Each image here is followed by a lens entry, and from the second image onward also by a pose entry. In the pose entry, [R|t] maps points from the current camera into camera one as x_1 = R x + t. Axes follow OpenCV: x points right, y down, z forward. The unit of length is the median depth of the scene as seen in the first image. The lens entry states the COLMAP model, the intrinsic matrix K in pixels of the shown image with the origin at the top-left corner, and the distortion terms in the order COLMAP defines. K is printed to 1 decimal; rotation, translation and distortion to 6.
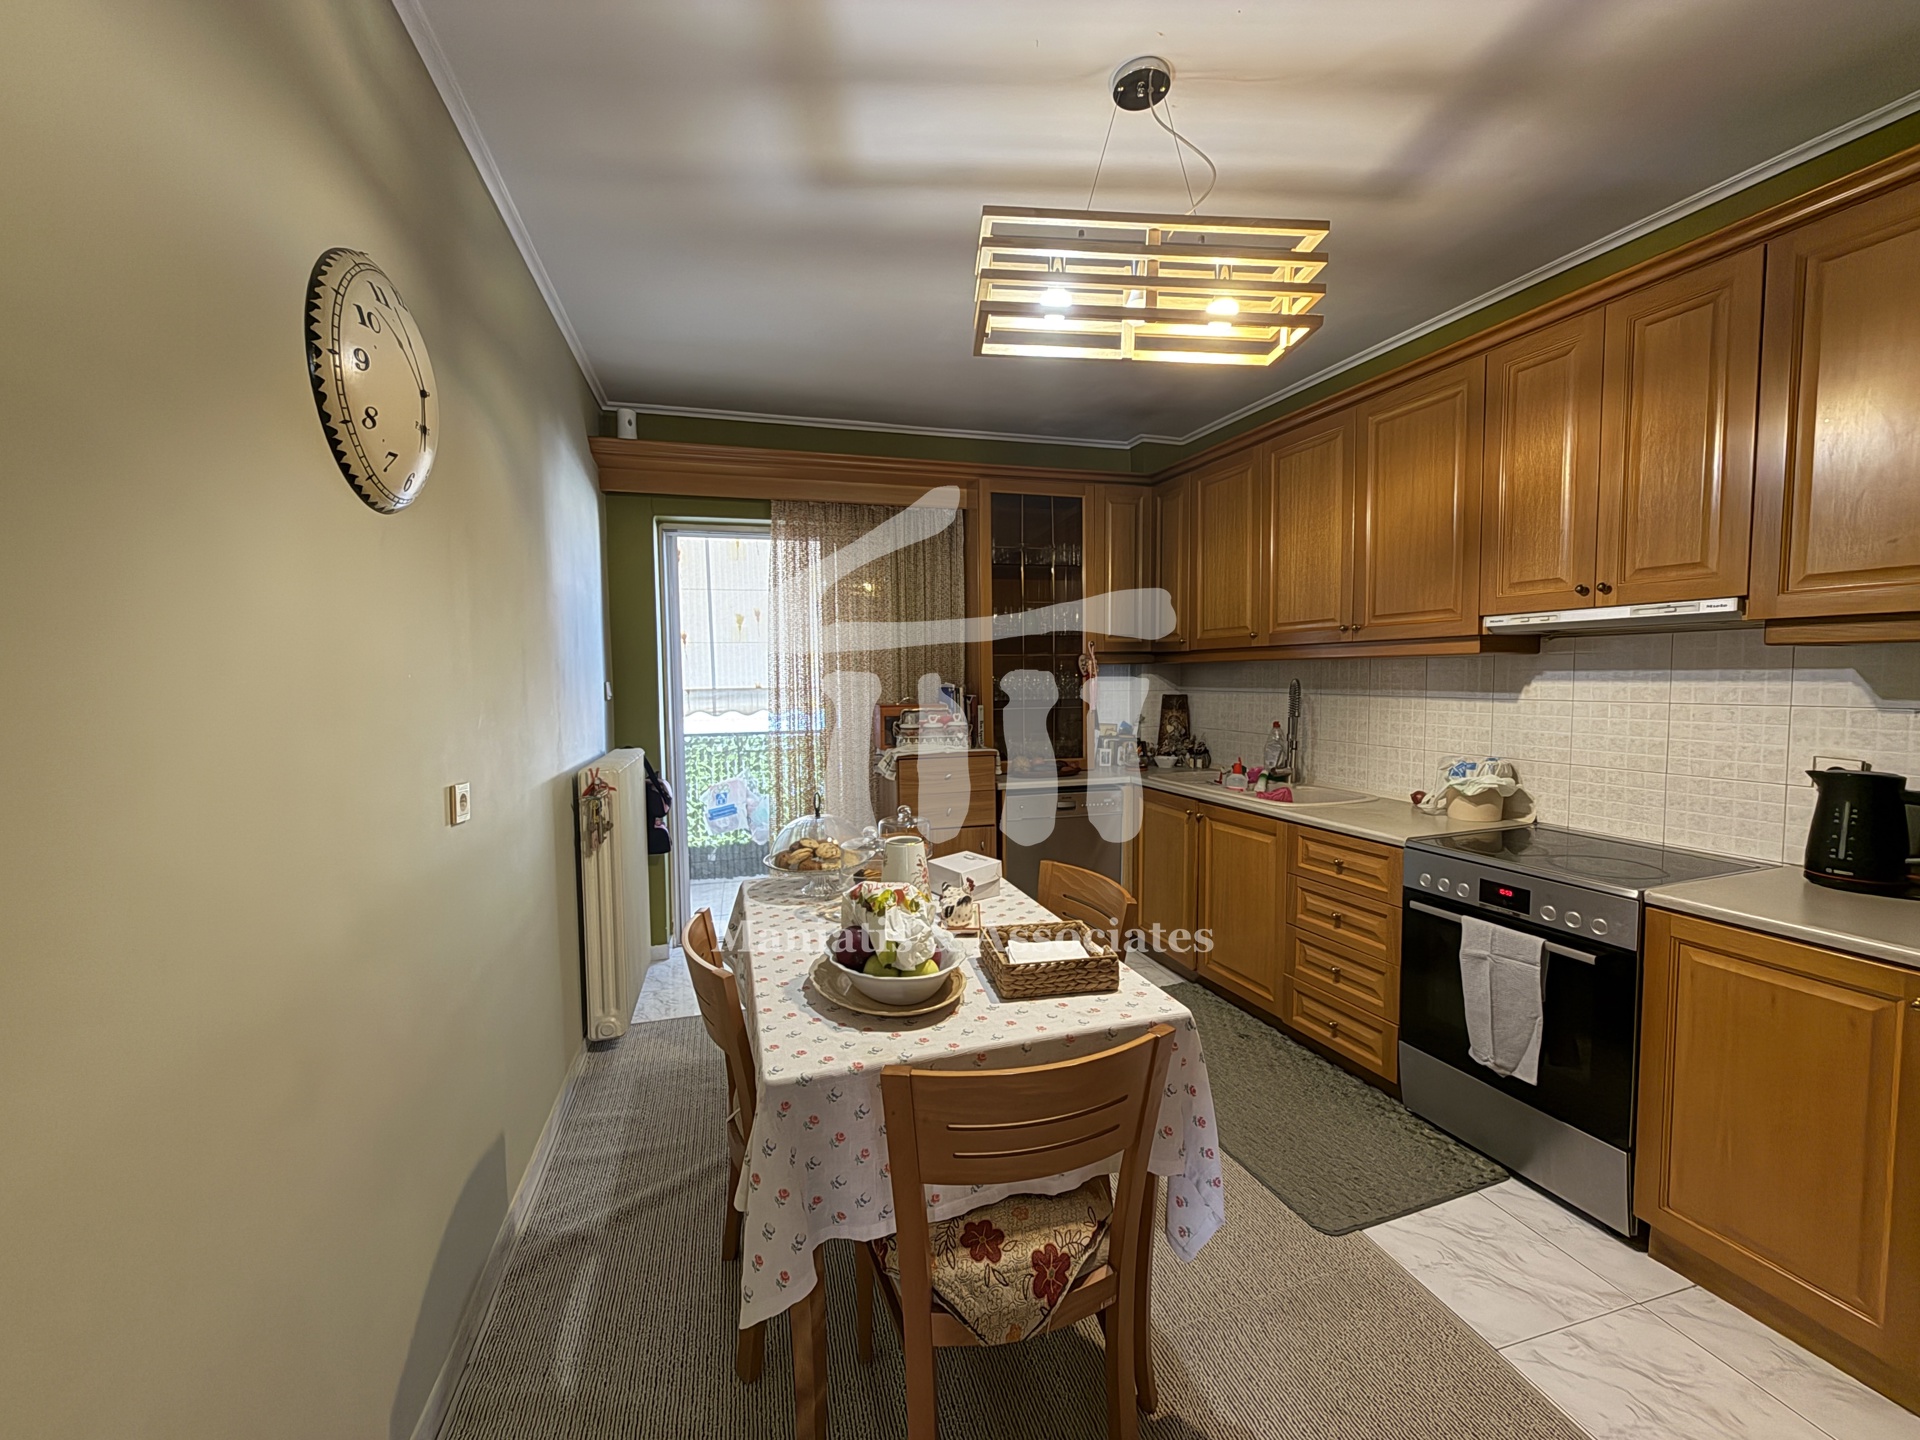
lens RADIAL K [[763.1, 0, 953.3], [0, 763.1, 719.7], [0, 0, 1]] dist [0.001135, -0.000003]
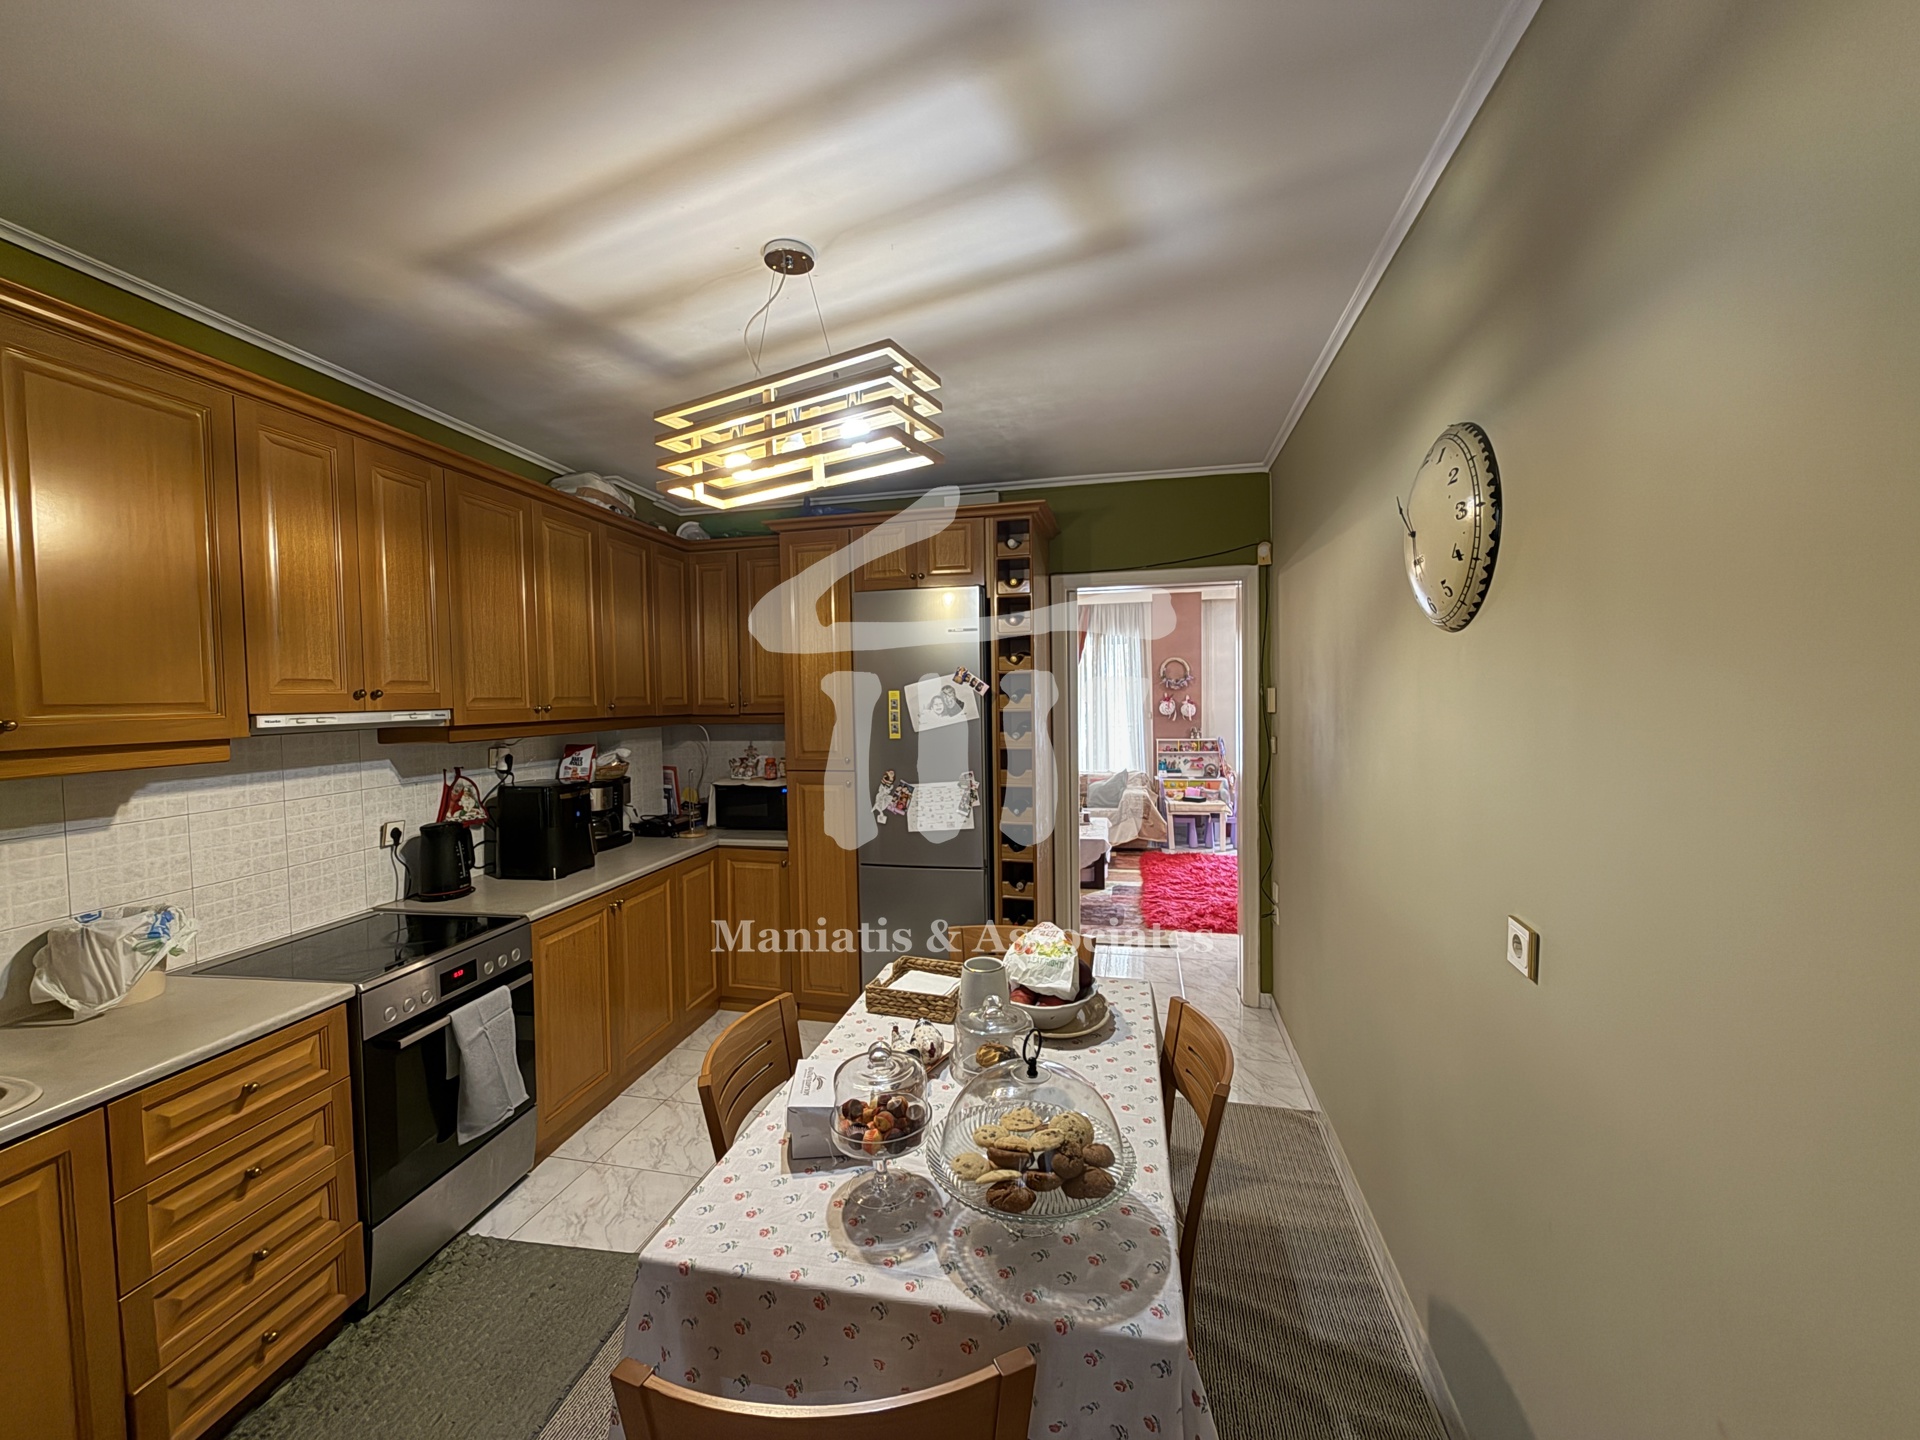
lens RADIAL K [[763.6, 0, 953.6], [0, 763.6, 719.8], [0, 0, 1]] dist [0.000074, -0.000013]
pose [[-0.871979, 0.010229, 0.489436, -0.404309], [0.056979, 0.995107, 0.080718, -0.171666], [-0.486216, 0.098272, -0.868295, 1.505355]]
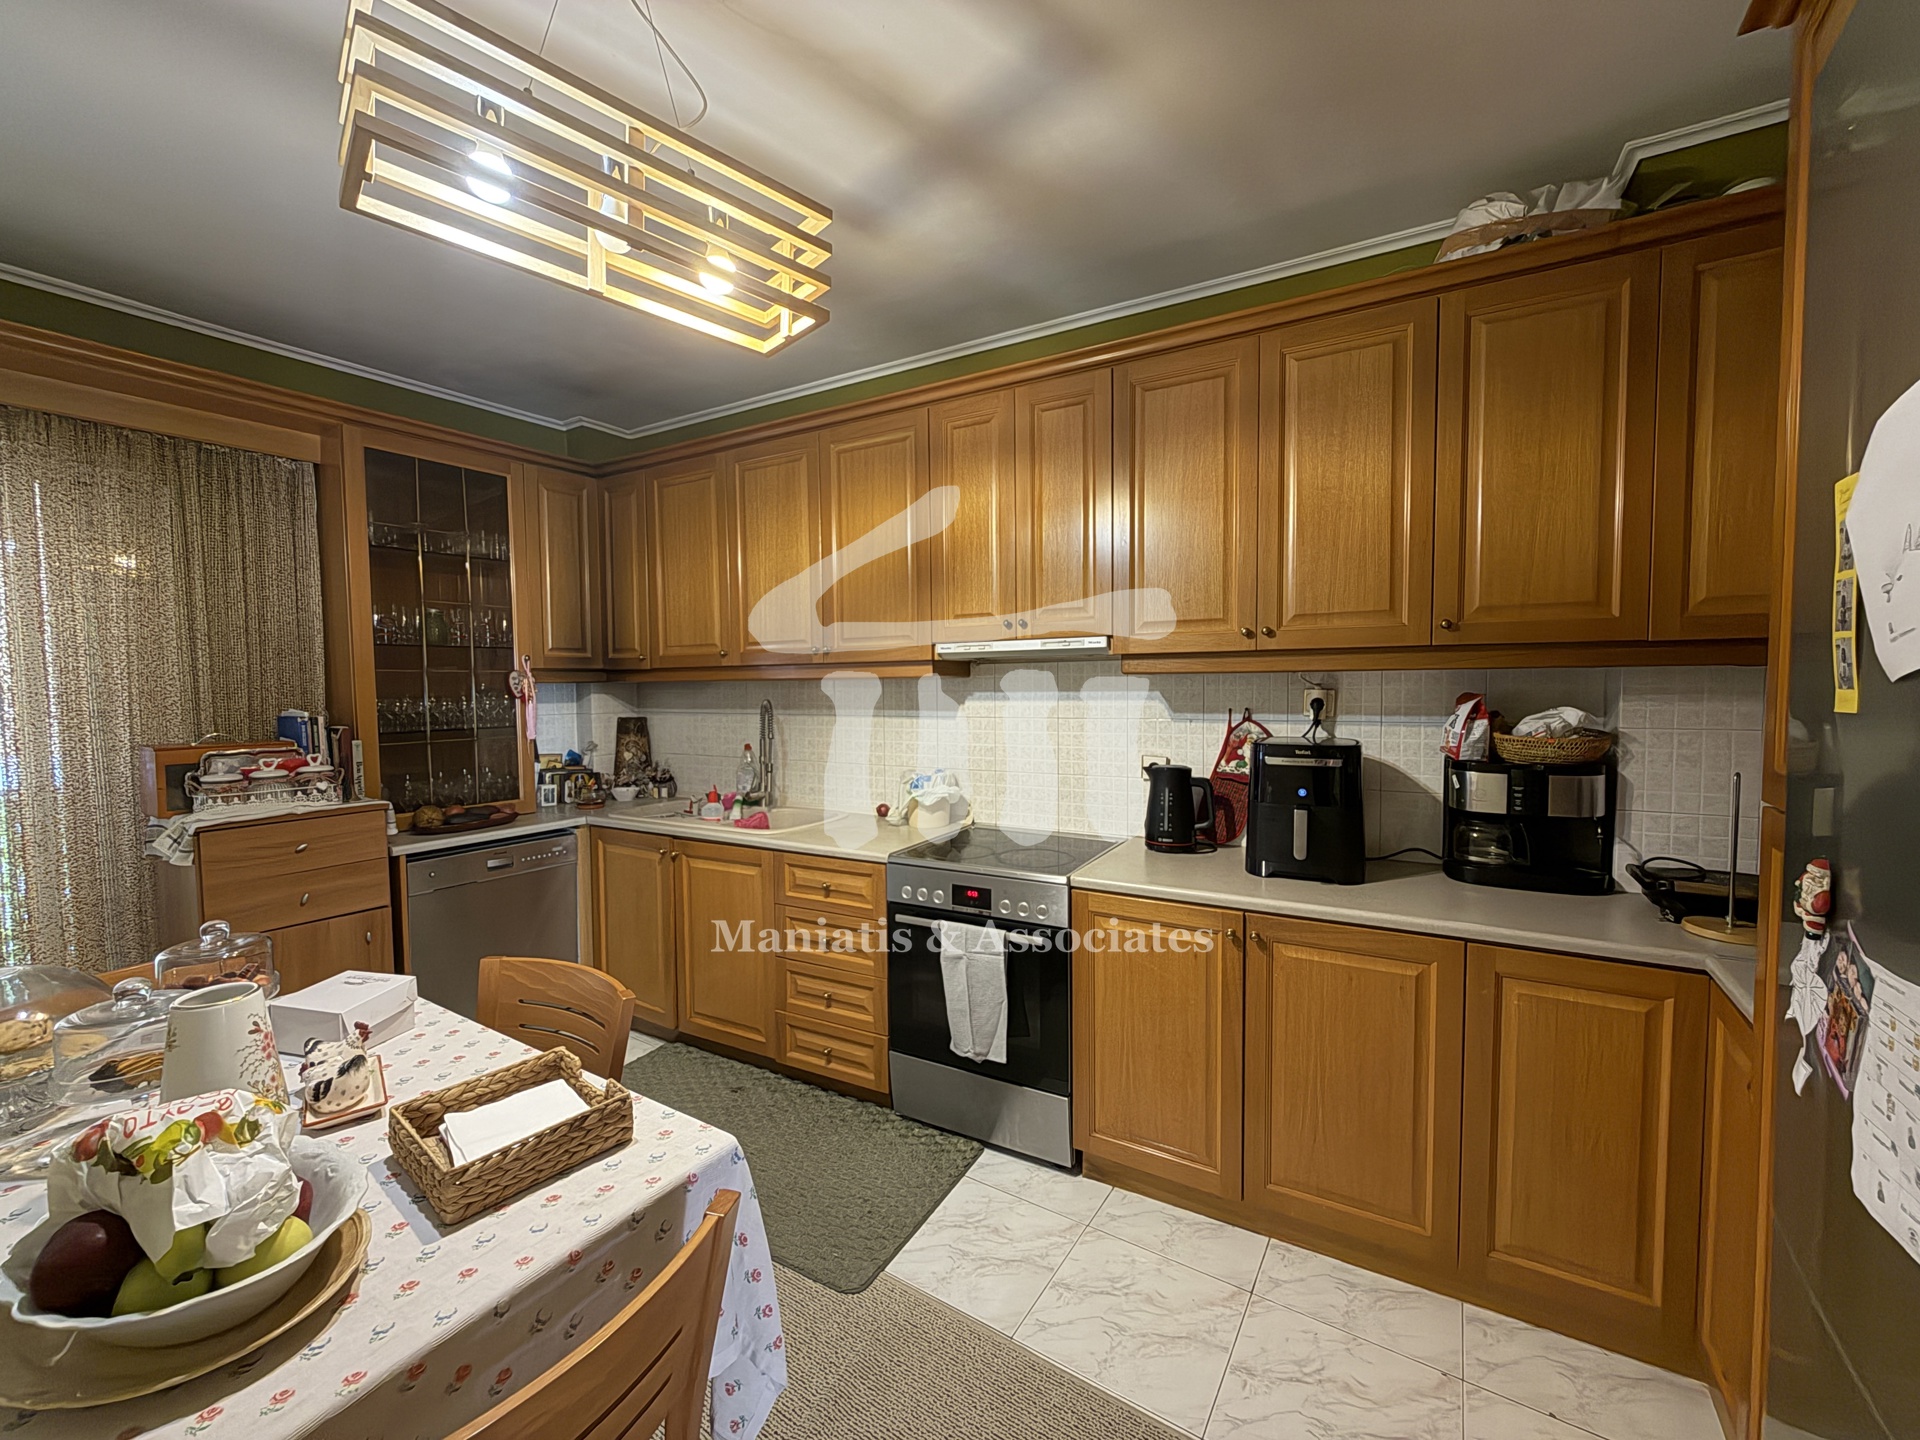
lens RADIAL K [[763.6, 0, 953.6], [0, 763.6, 719.8], [0, 0, 1]] dist [0.000074, -0.000013]
pose [[0.758227, -0.028556, 0.651365, -0.010311], [0.041611, 0.999123, -0.004636, -0.020570], [-0.650661, 0.030619, 0.758751, 0.164293]]
